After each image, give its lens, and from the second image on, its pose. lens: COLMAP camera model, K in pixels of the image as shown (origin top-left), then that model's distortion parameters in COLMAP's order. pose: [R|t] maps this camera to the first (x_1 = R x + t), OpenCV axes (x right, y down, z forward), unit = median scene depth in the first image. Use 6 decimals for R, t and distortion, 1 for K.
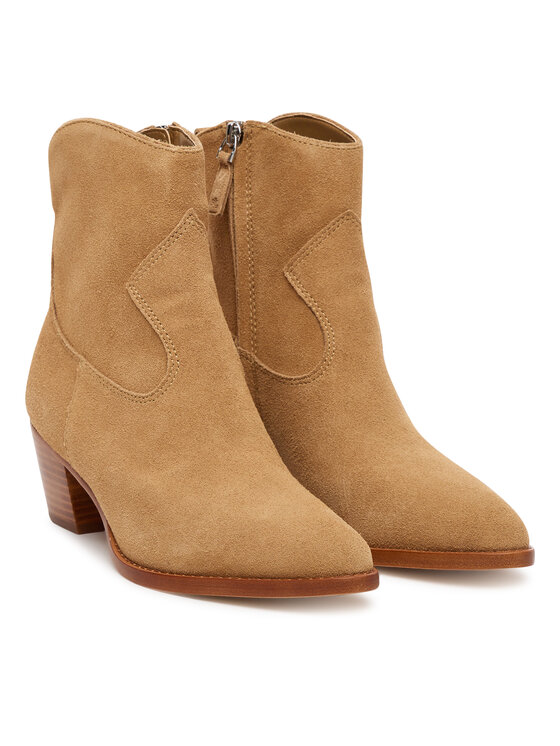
lens RADIAL K [[1611.9, 0, 278.9], [0, 1611.9, 372.8], [0, 0, 1]] dist [0.289964, 0.000000]
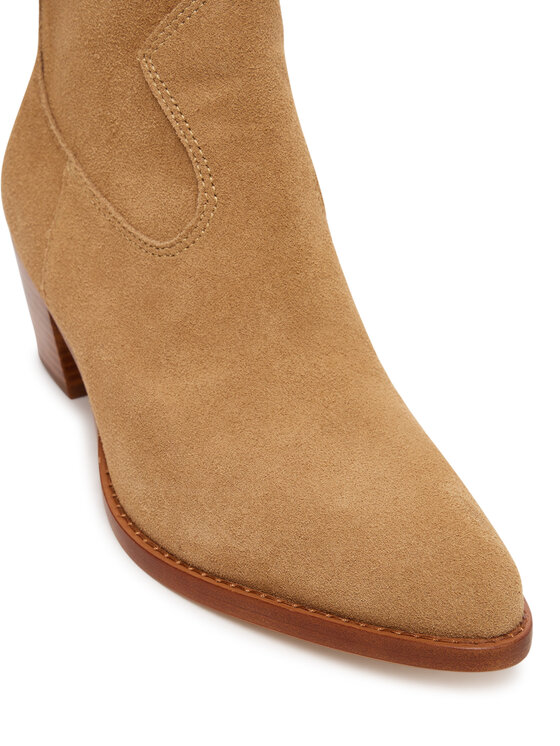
lens RADIAL K [[1476.9, 0, 281.0], [0, 1476.9, 373.0], [0, 0, 1]] dist [-0.065276, 0.000000]
pose [[0.996920, 0.068717, -0.037785, -0.013339], [-0.056892, 0.965370, 0.254605, -0.083927], [0.053972, -0.251671, 0.966307, 0.457625]]
